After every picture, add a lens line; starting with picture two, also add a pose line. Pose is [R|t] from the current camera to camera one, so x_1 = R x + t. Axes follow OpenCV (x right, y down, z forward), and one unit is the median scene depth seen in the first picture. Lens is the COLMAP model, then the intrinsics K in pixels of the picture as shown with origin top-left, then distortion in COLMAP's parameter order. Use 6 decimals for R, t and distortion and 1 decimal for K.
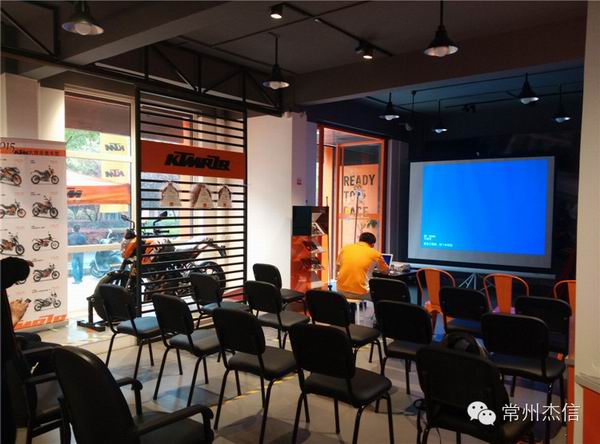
lens RADIAL K [[504.1, 0, 299.7], [0, 504.1, 220.8], [0, 0, 1]] dist [-0.006104, 0.035862]
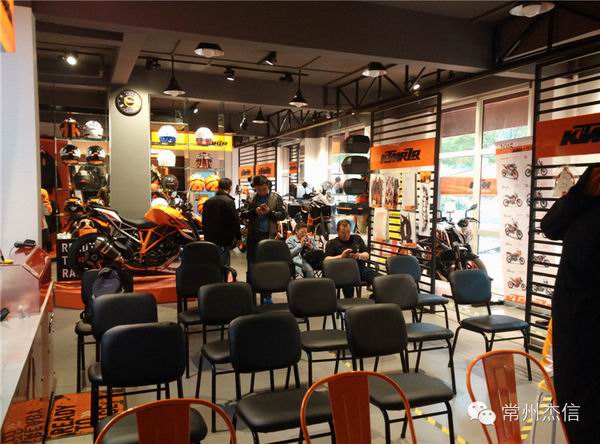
lens RADIAL K [[504.1, 0, 298.6], [0, 504.1, 221.6], [0, 0, 1]] dist [-0.006104, 0.035862]
pose [[-0.490711, 0.038590, -0.870468, 0.627936], [-0.038668, 0.997070, 0.066001, -0.025537], [0.870464, 0.066046, -0.487781, 1.005363]]
